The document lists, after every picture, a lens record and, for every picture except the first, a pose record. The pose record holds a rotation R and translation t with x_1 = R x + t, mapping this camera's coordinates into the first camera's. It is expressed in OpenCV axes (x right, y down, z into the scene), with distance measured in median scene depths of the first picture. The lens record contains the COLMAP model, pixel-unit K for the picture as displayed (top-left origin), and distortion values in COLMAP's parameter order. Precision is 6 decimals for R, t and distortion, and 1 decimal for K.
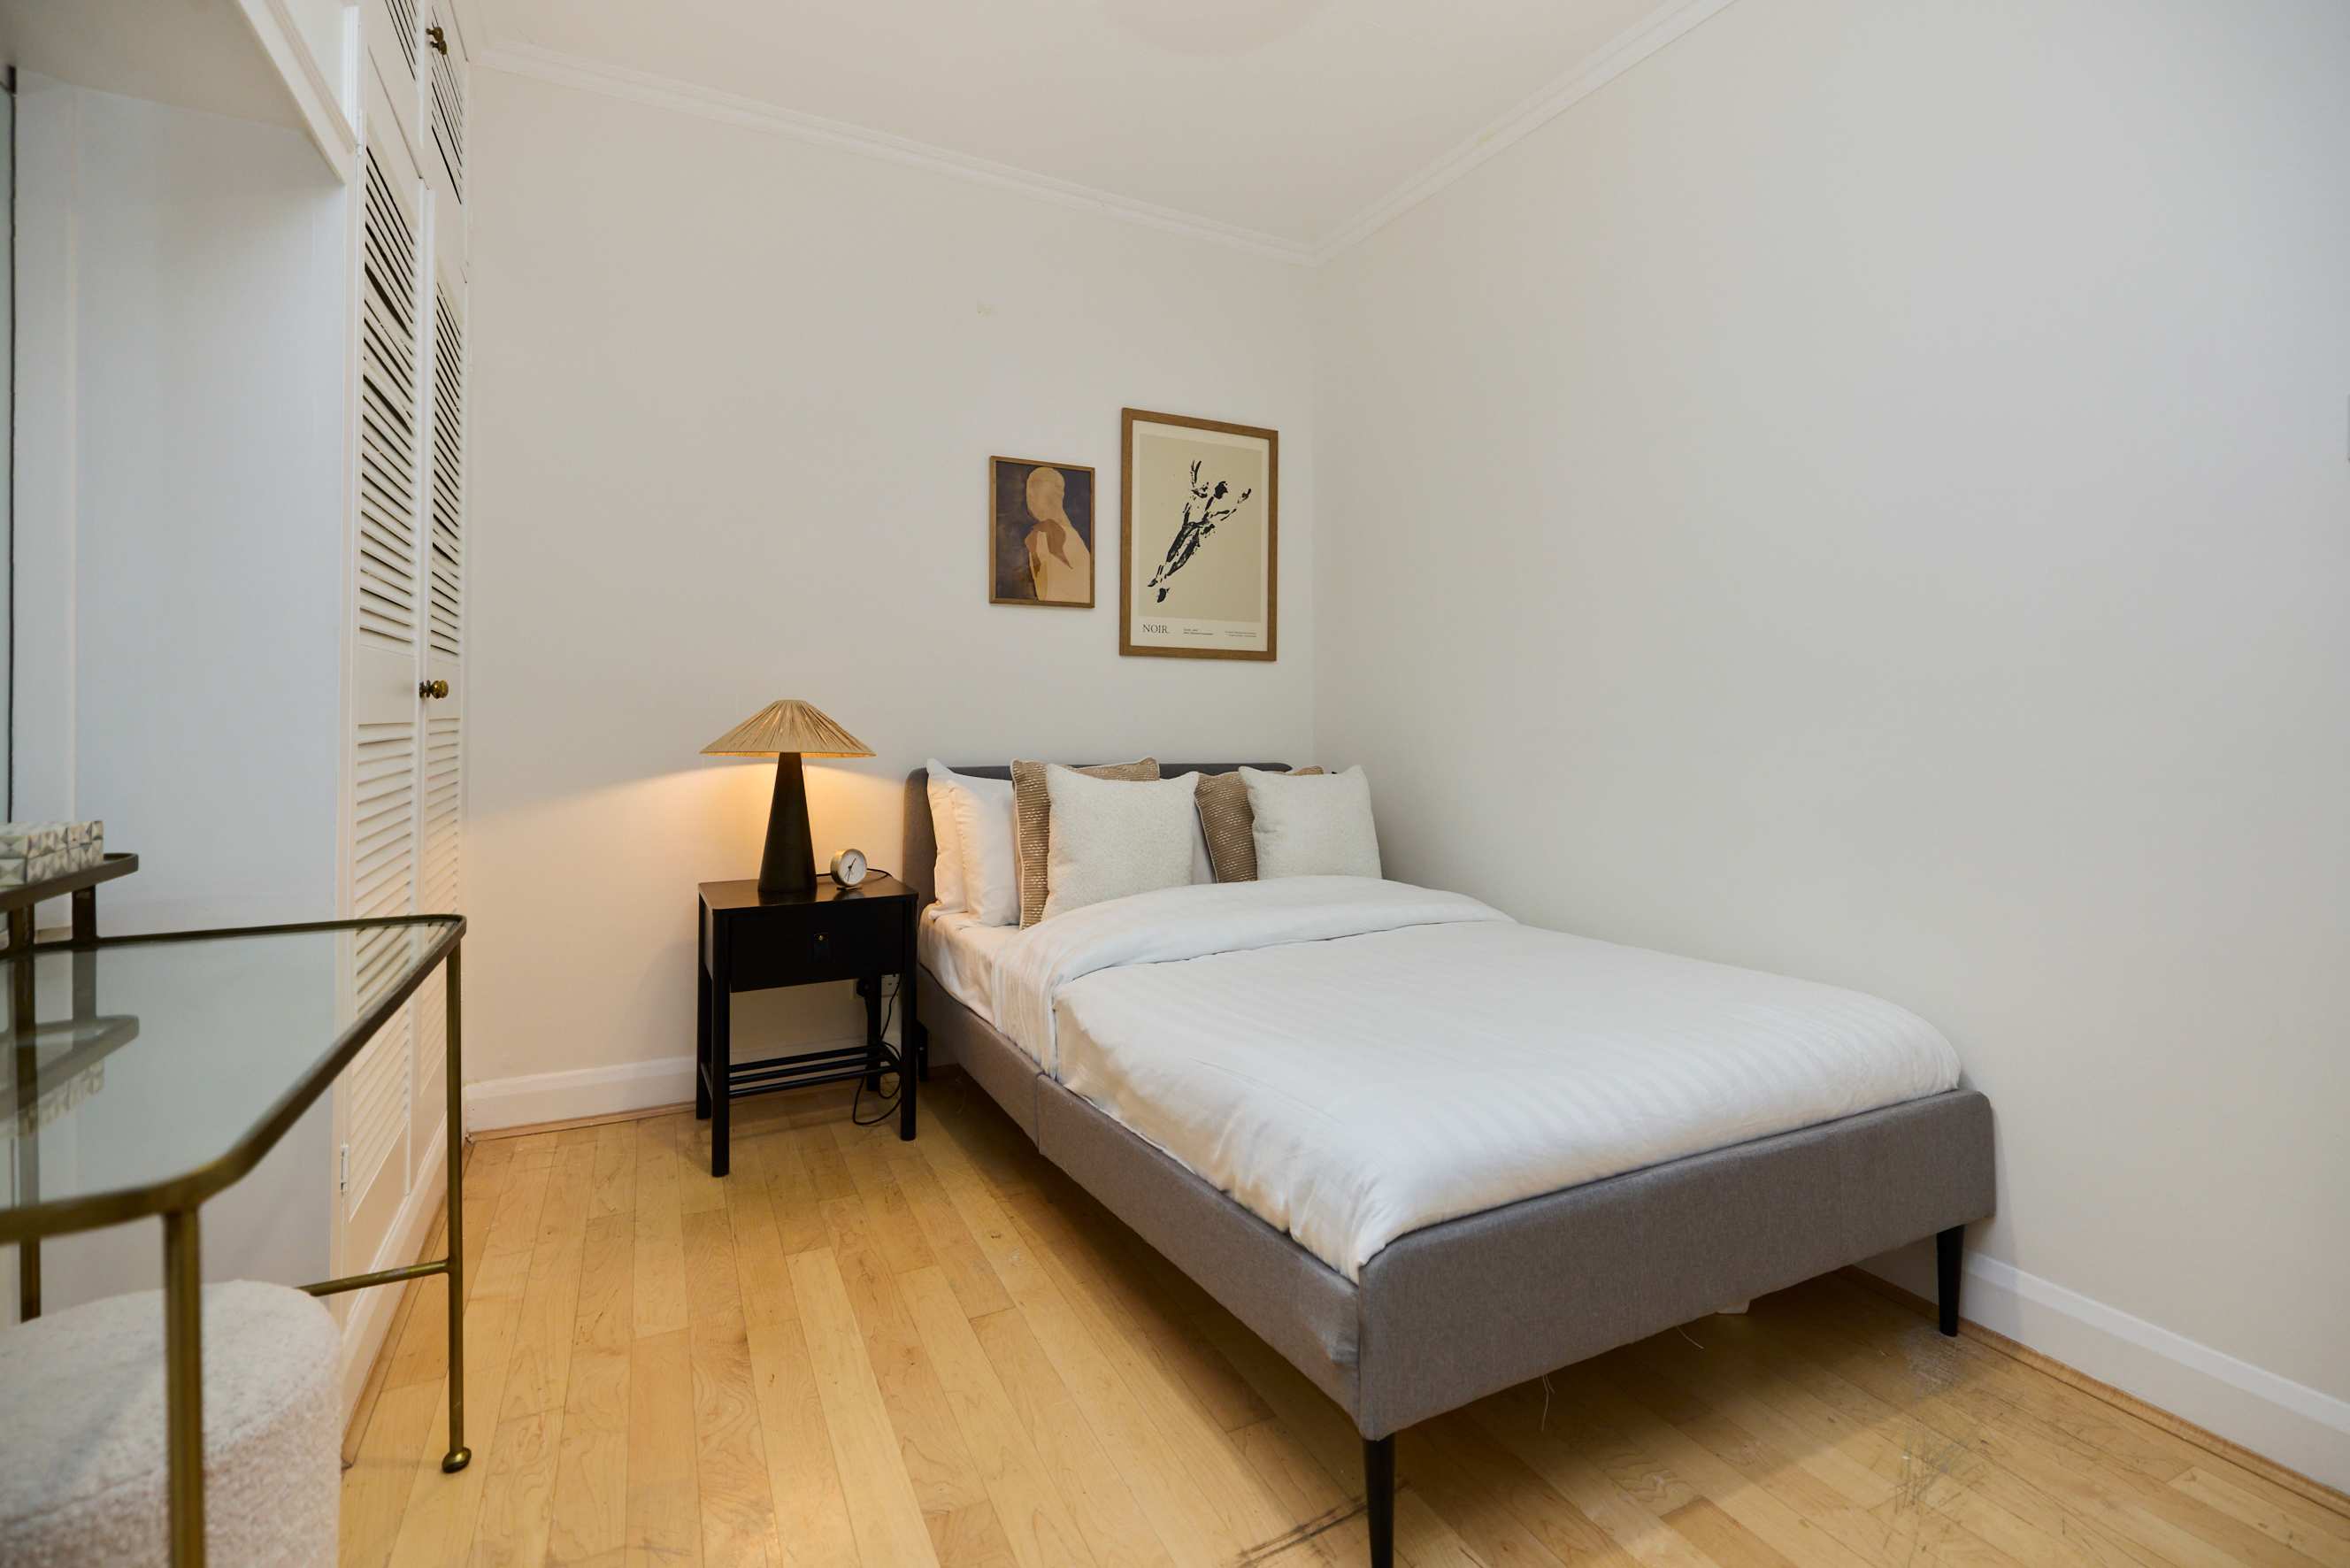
lens RADIAL K [[1053.2, 0, 1172.0], [0, 1053.2, 715.0], [0, 0, 1]] dist [0.015687, -0.000021]
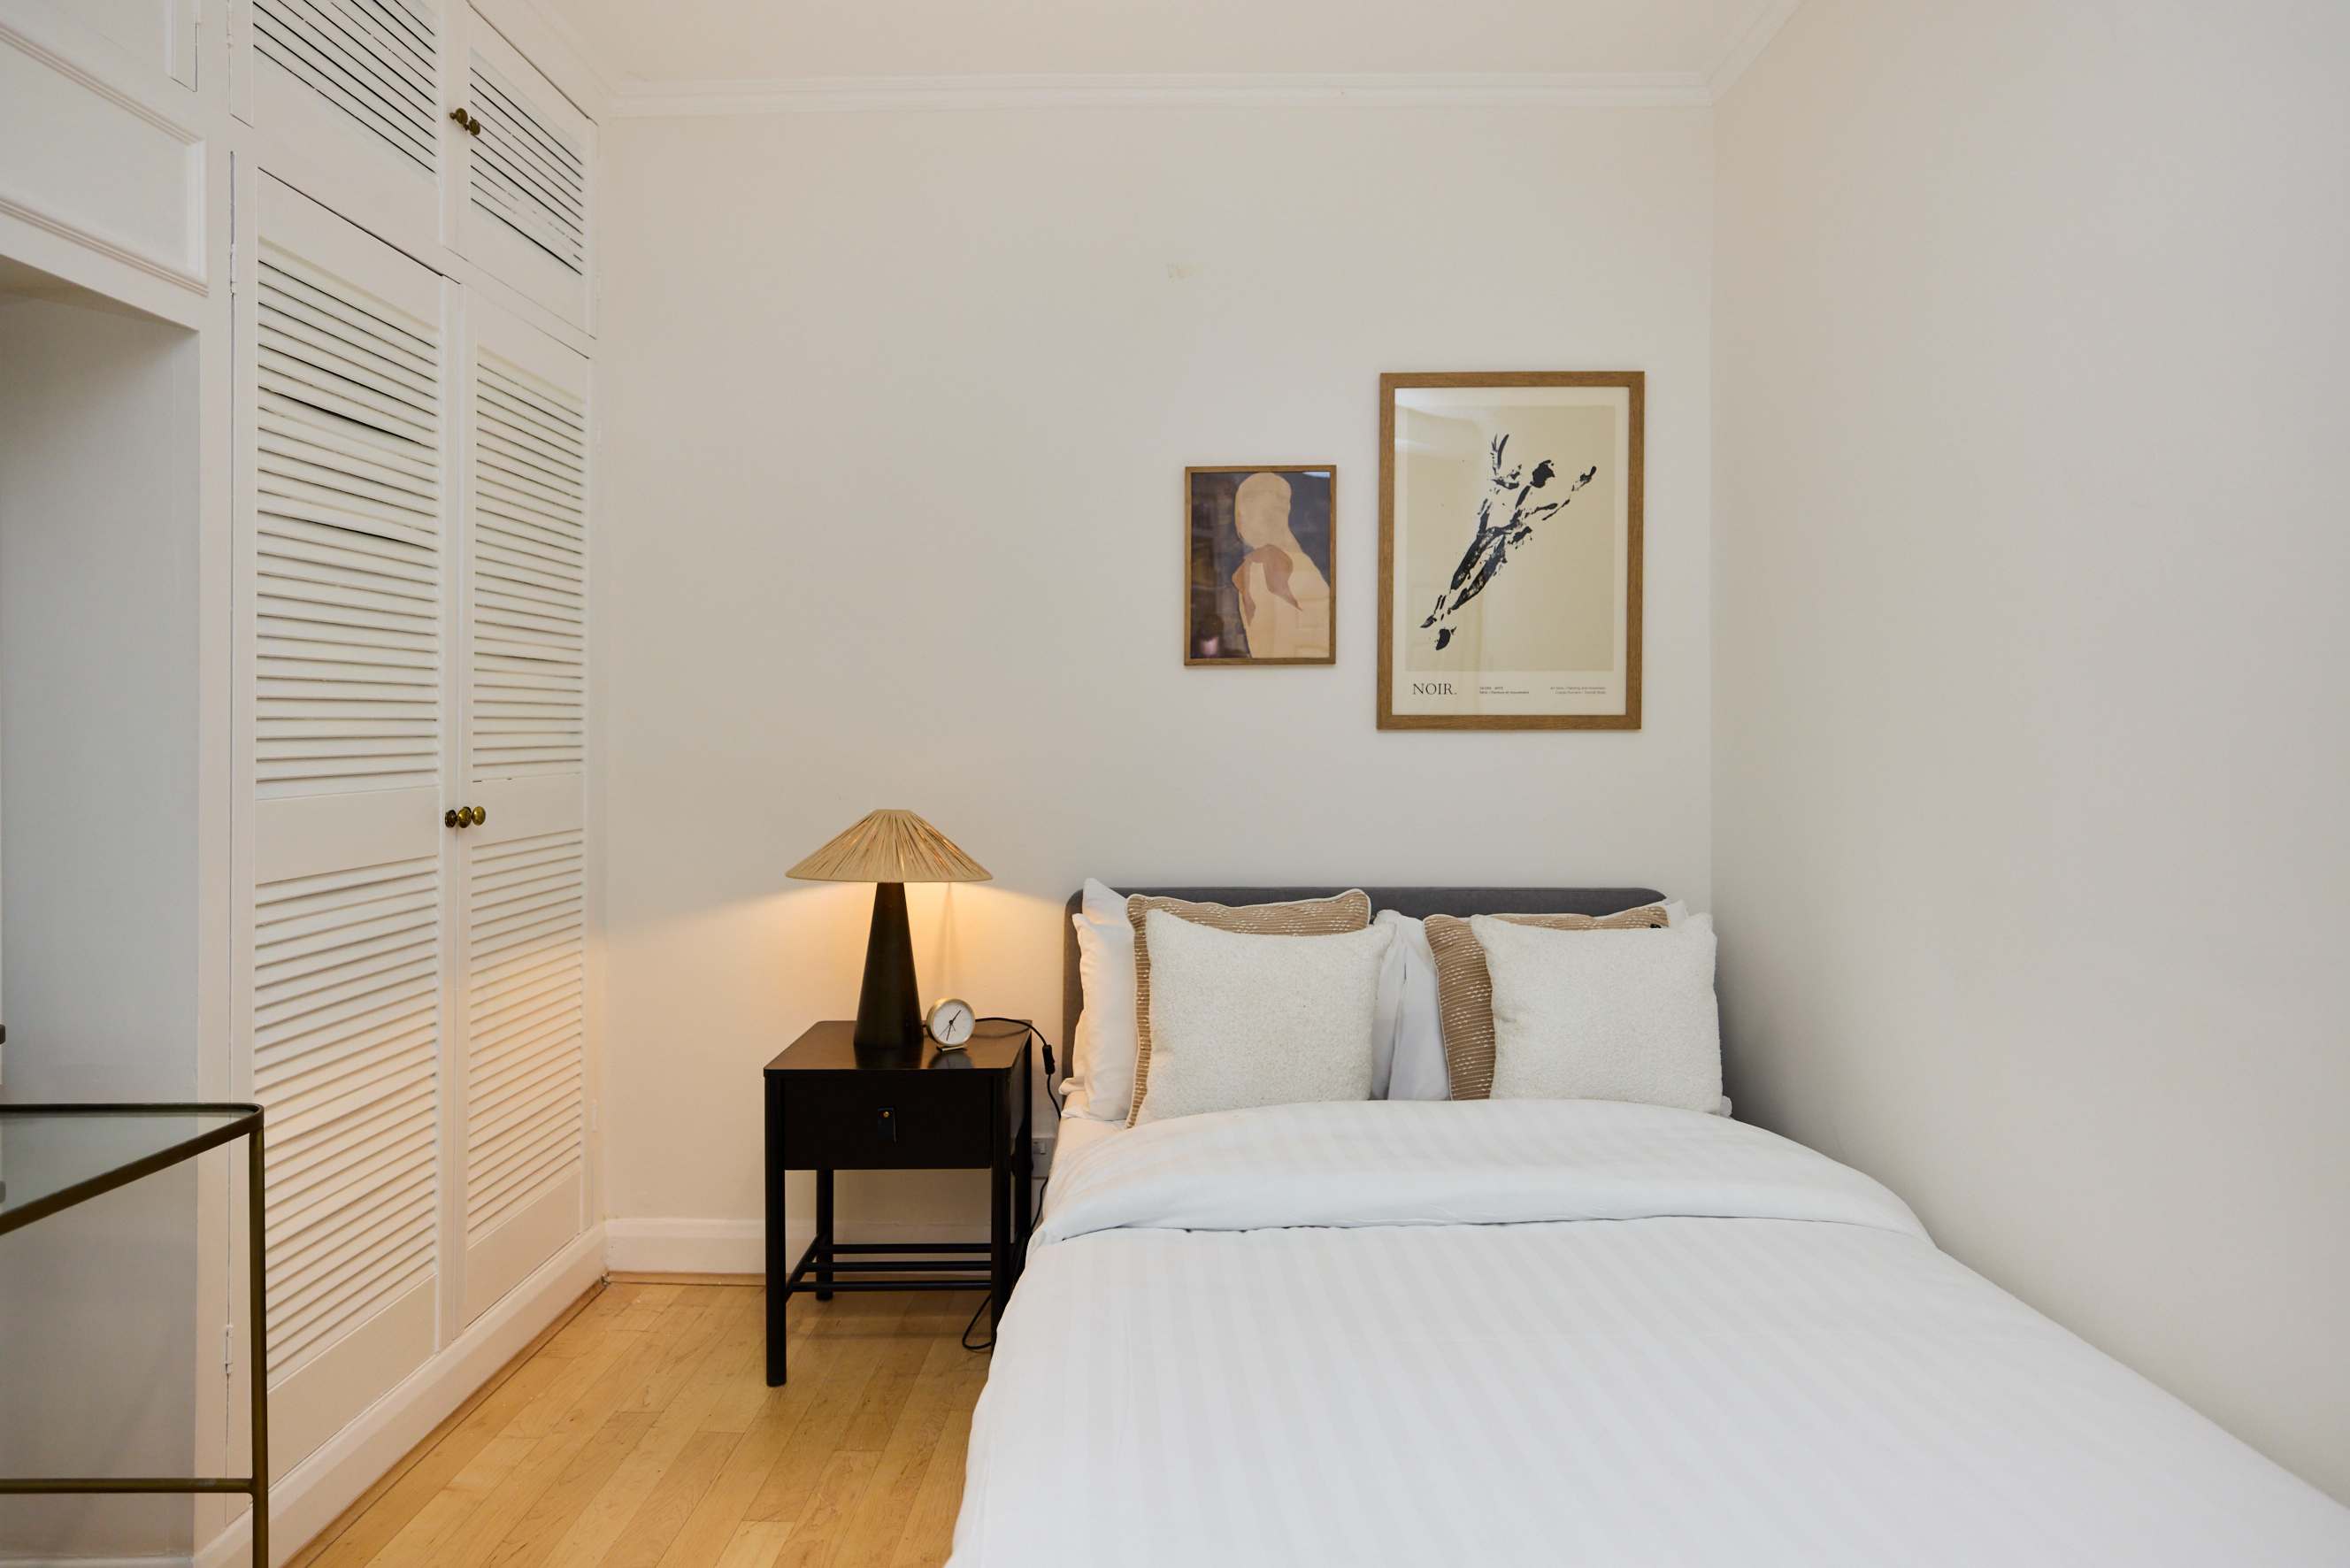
lens RADIAL K [[1347.0, 0, 1178.7], [0, 1347.0, 739.4], [0, 0, 1]] dist [-0.018382, 0.022085]
pose [[0.883069, -0.004092, -0.469224, 0.258574], [0.008766, 0.999931, 0.007776, -0.059624], [0.469160, -0.010980, 0.883045, 0.155950]]
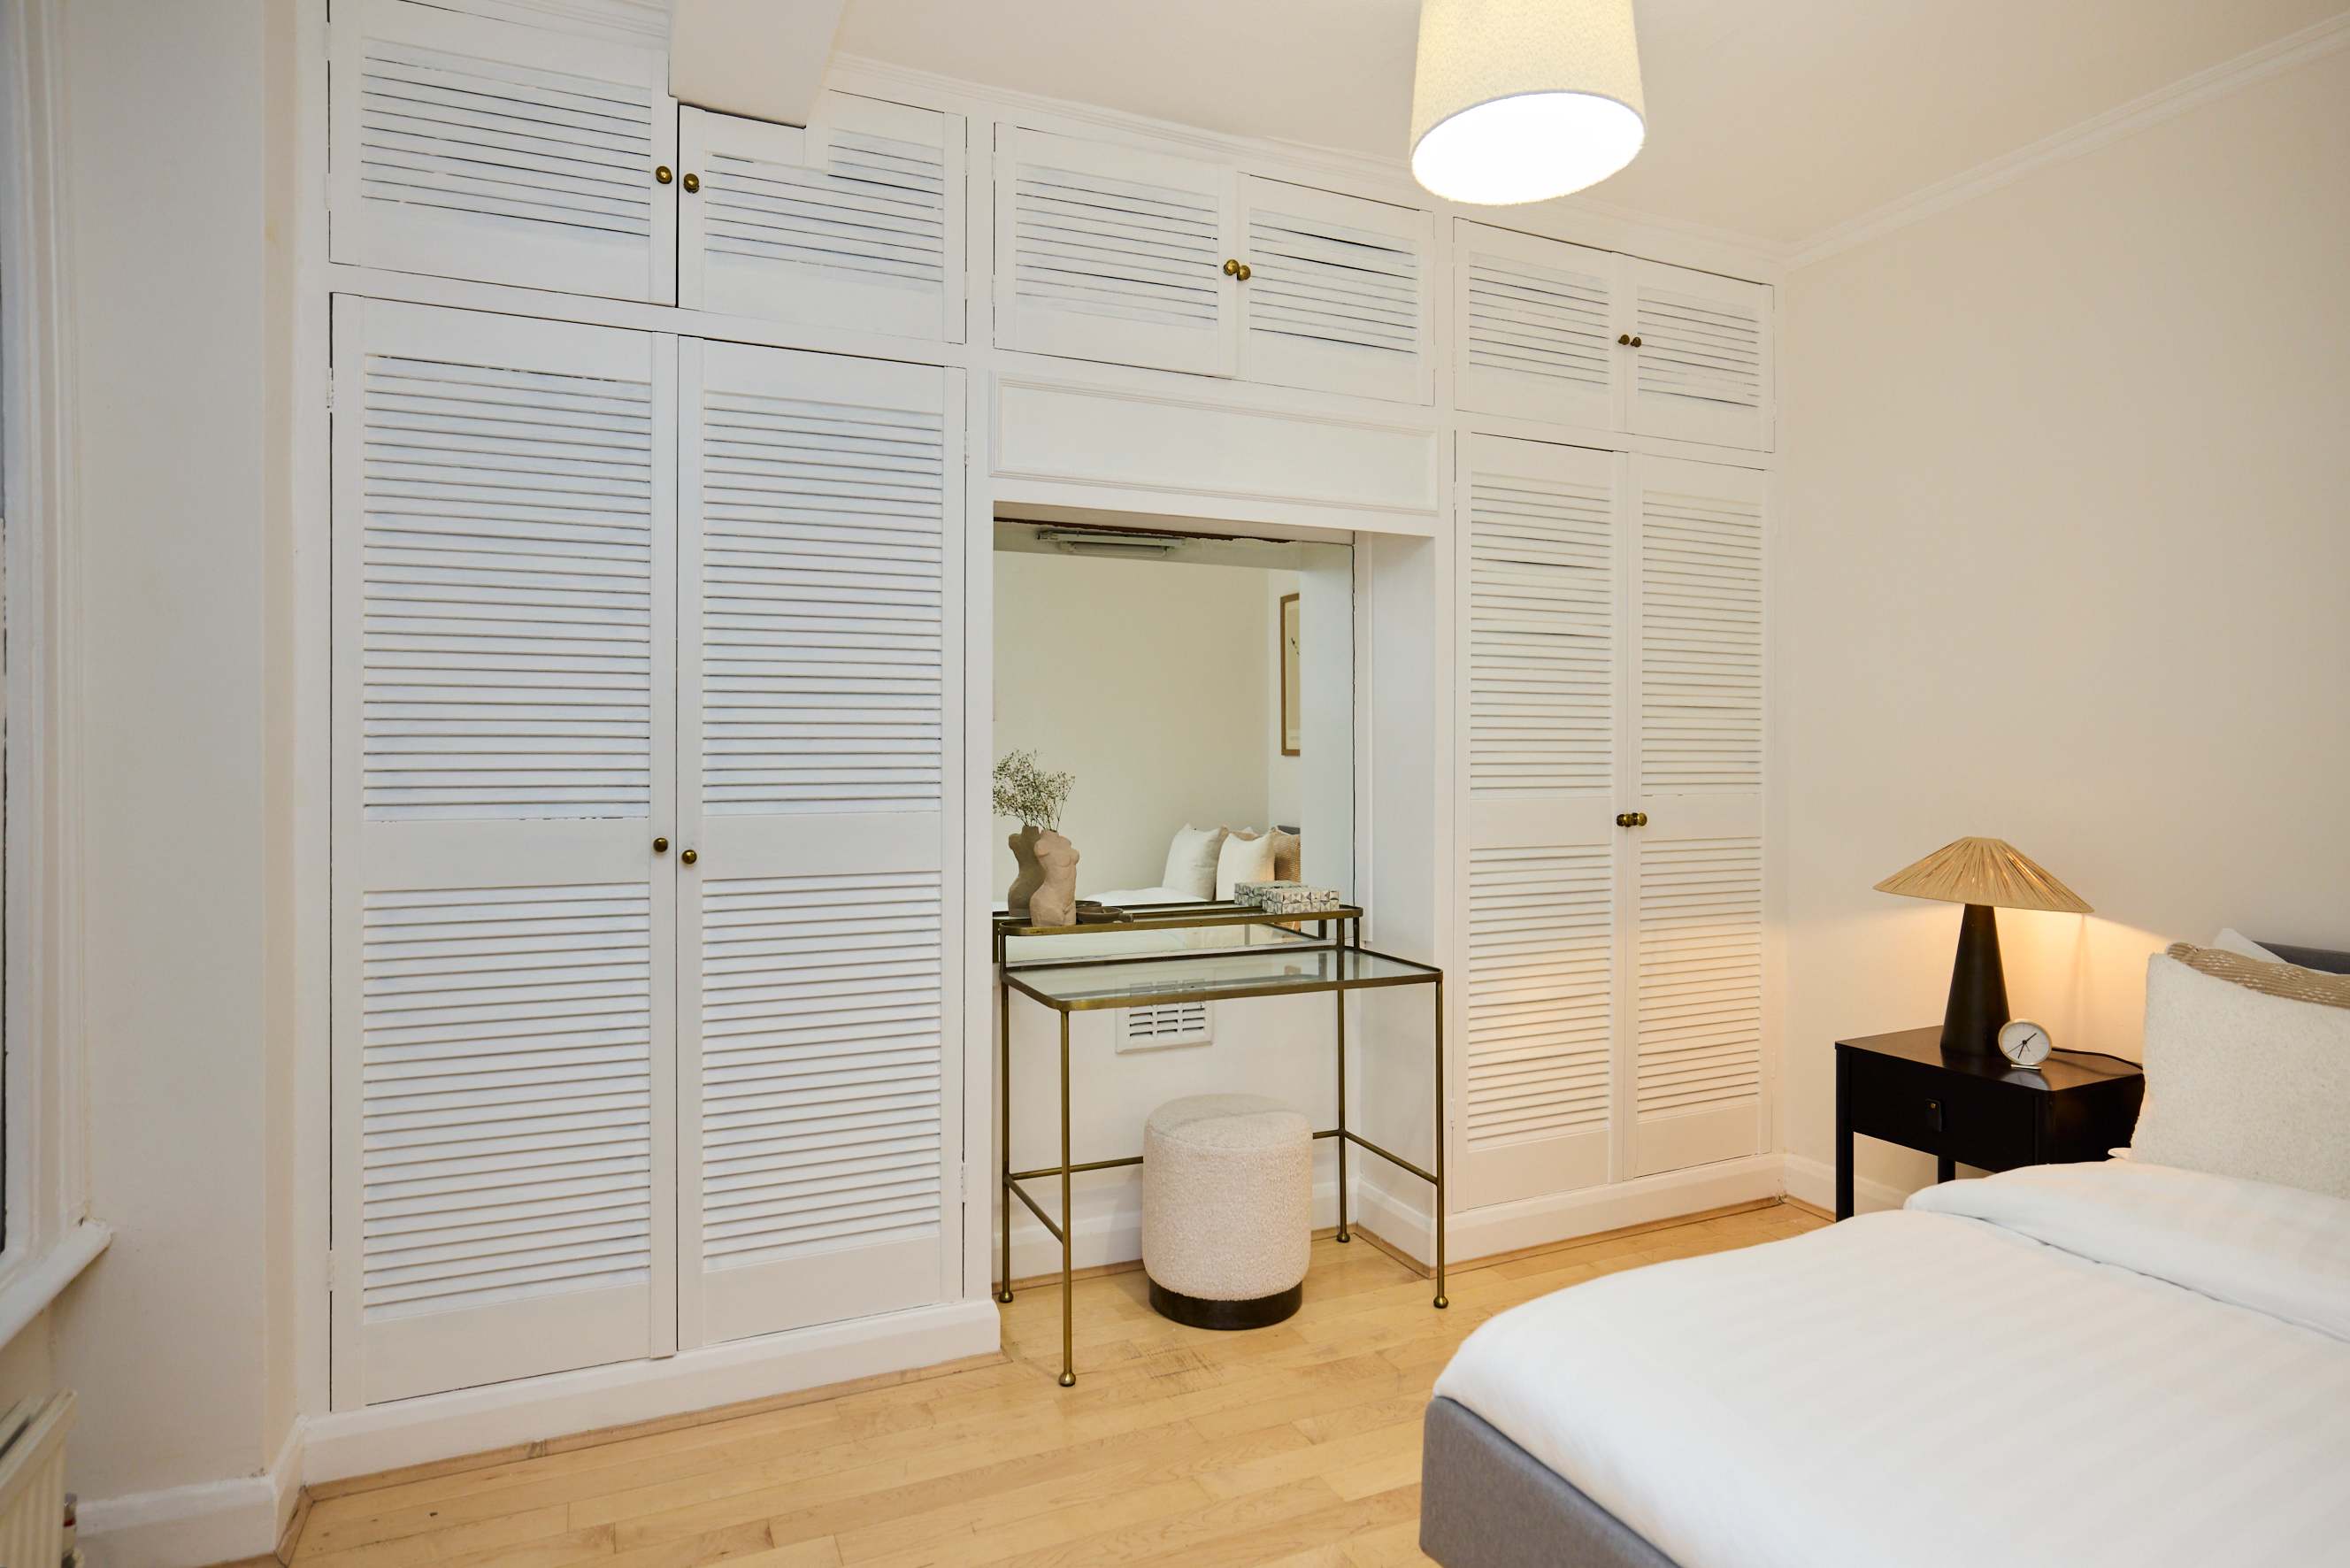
lens RADIAL K [[1279.7, 0, 1166.9], [0, 1279.7, 750.3], [0, 0, 1]] dist [-0.000979, -0.000237]
pose [[-0.039019, -0.005006, -0.999226, 0.594723], [-0.004249, 0.999979, -0.004844, -0.063126], [0.999229, 0.004057, -0.039039, 0.293571]]
